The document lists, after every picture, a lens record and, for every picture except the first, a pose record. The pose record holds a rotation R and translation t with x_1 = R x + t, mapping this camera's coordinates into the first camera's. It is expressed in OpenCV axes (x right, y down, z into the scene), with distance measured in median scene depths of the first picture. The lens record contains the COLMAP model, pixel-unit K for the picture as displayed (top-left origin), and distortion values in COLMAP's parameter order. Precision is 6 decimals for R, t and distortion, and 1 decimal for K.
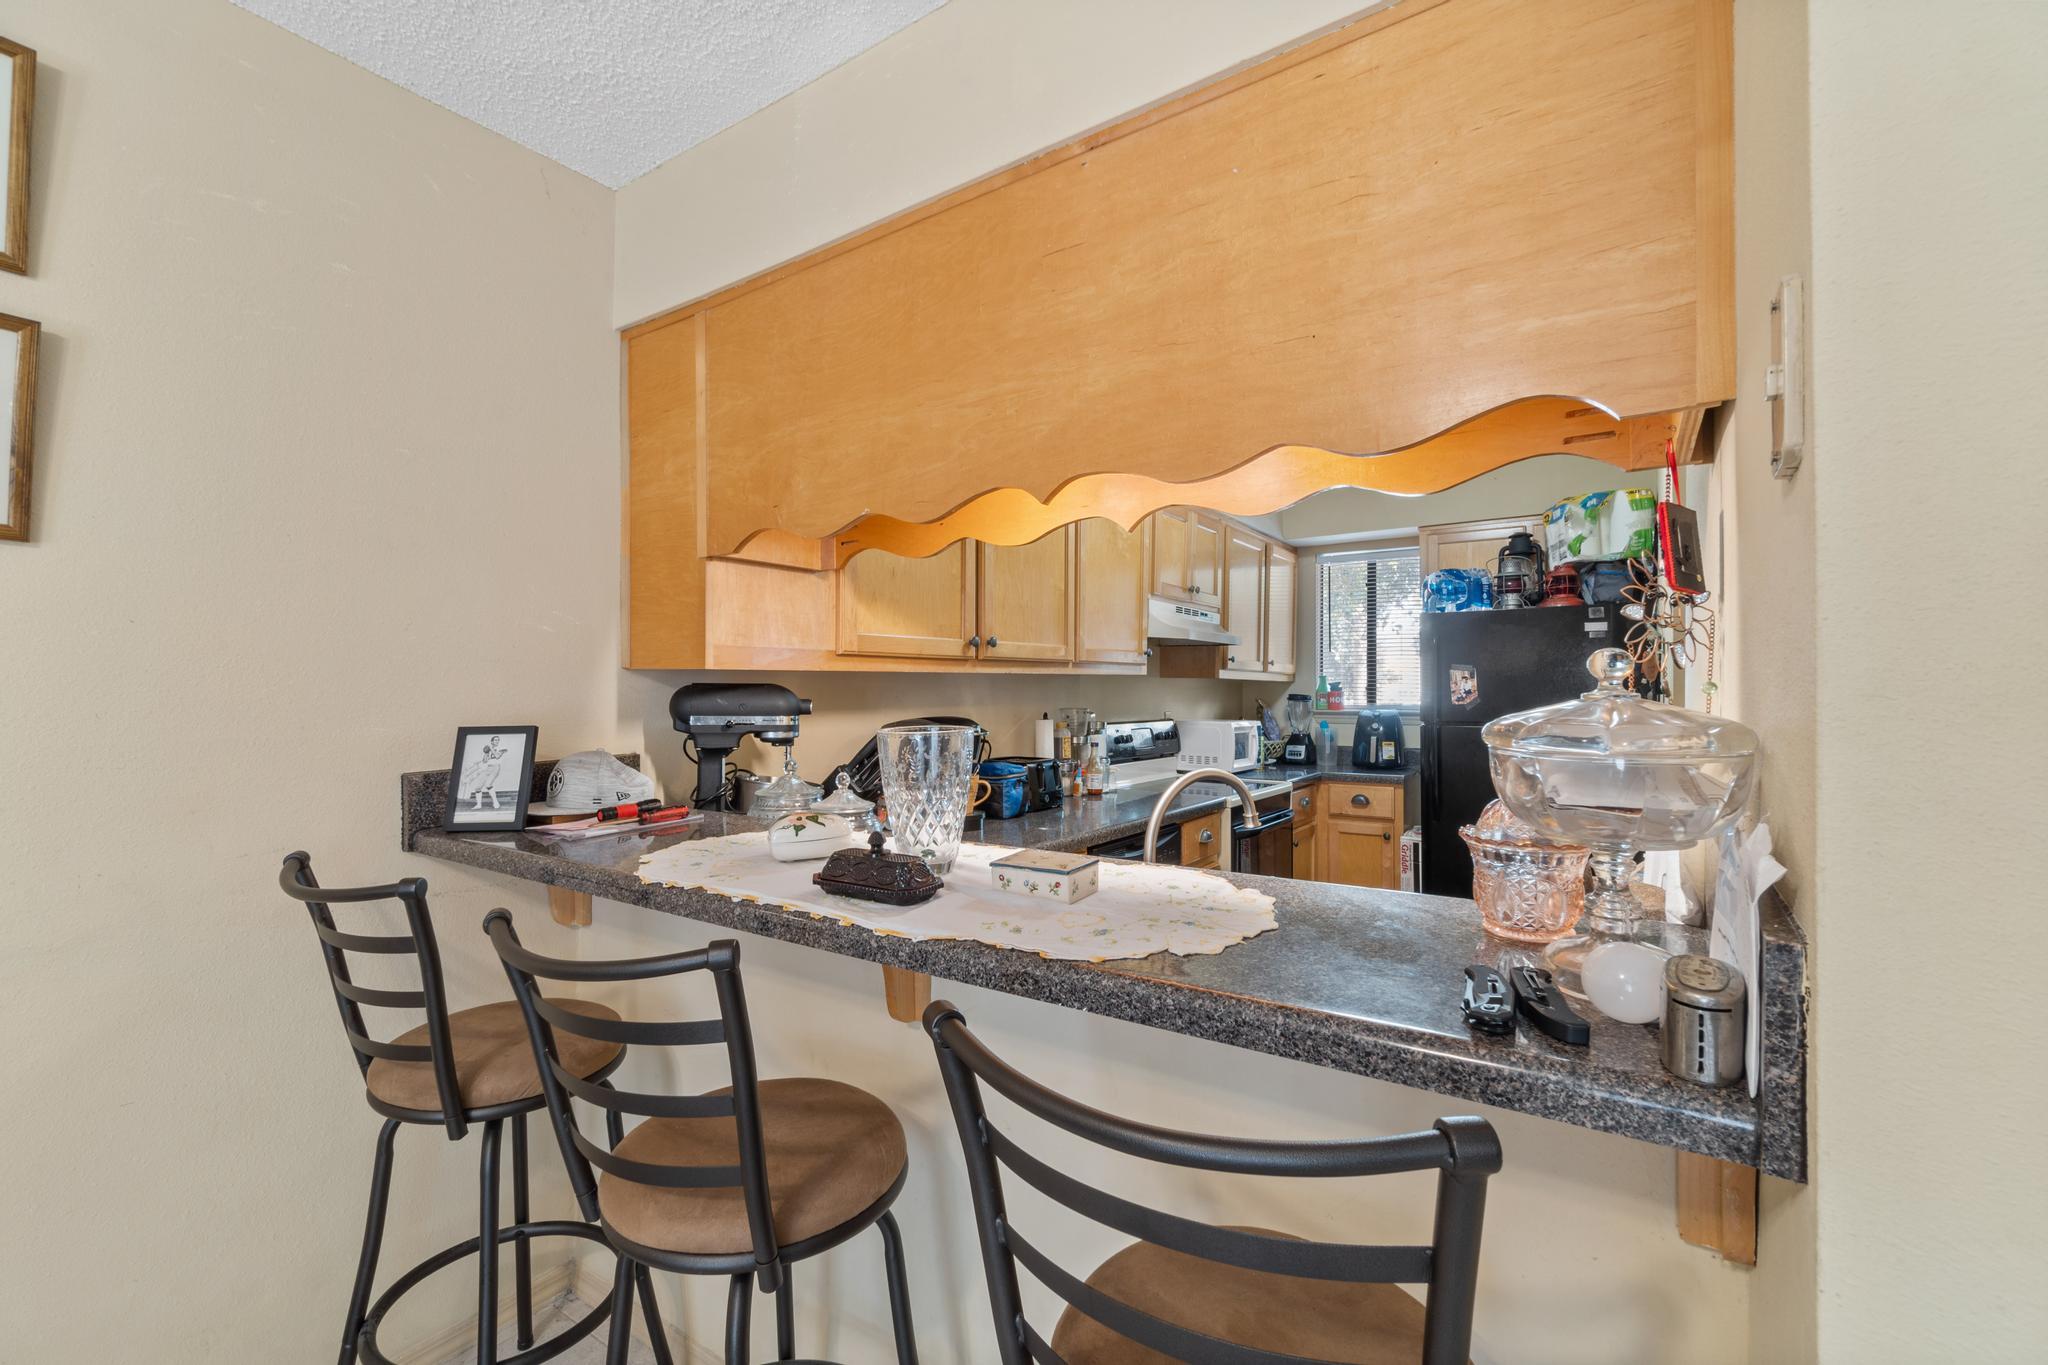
lens RADIAL K [[861.3, 0, 1023.4], [0, 861.3, 696.5], [0, 0, 1]] dist [0.000951, -0.000098]
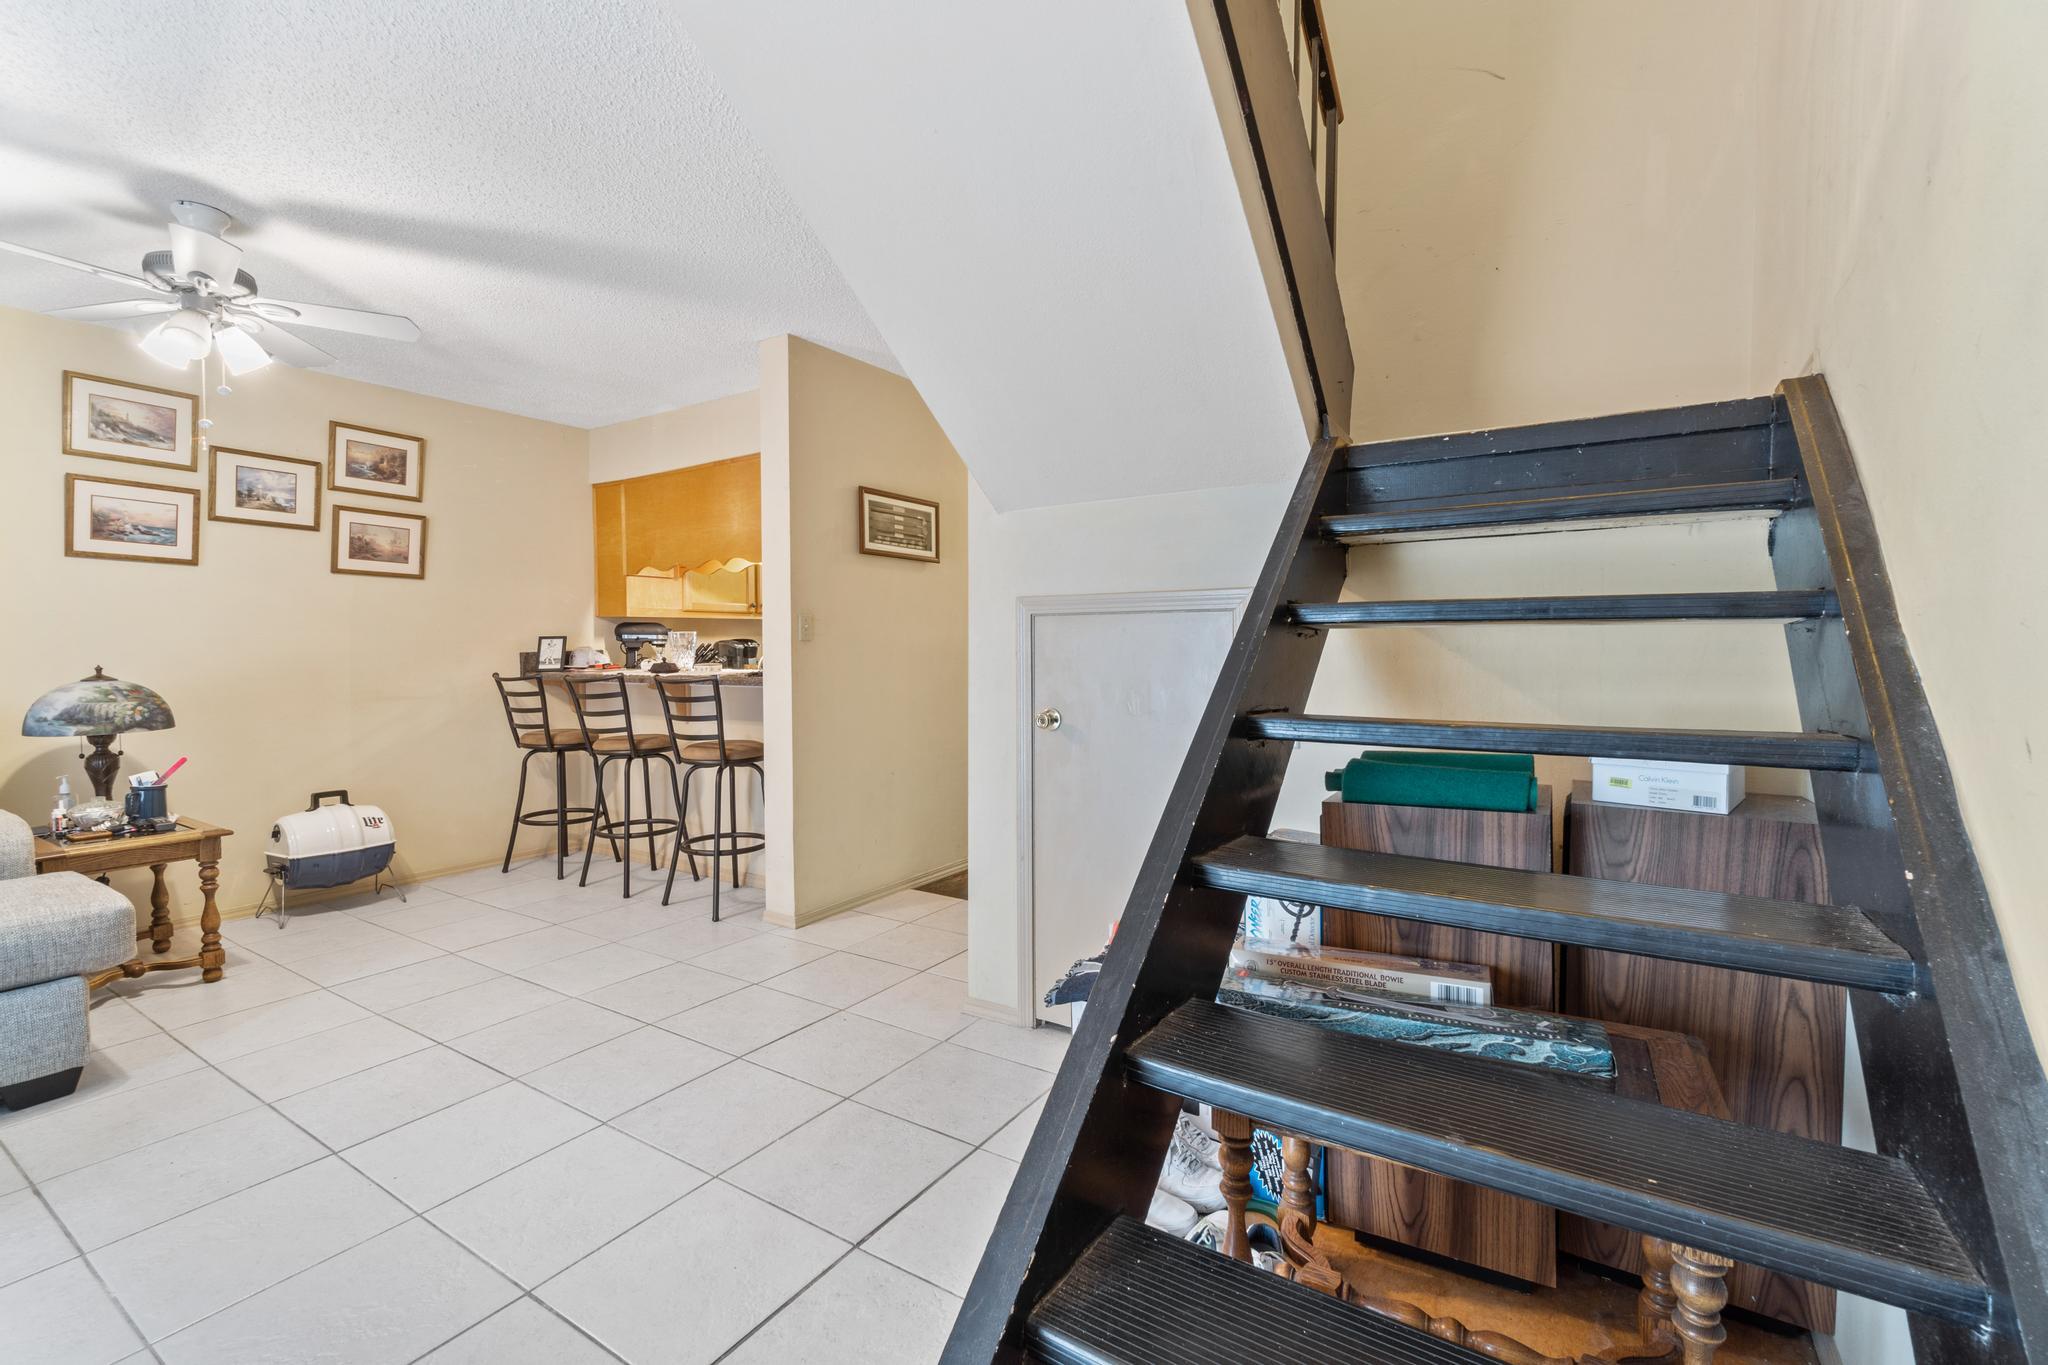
lens RADIAL K [[886.2, 0, 1024.0], [0, 886.2, 682.5], [0, 0, 1]] dist [-0.000813, -0.000100]
pose [[0.999809, -0.004176, 0.019118, 0.823863], [0.003496, 0.999364, 0.035474, 0.080923], [-0.019254, -0.035401, 0.999188, -1.812277]]
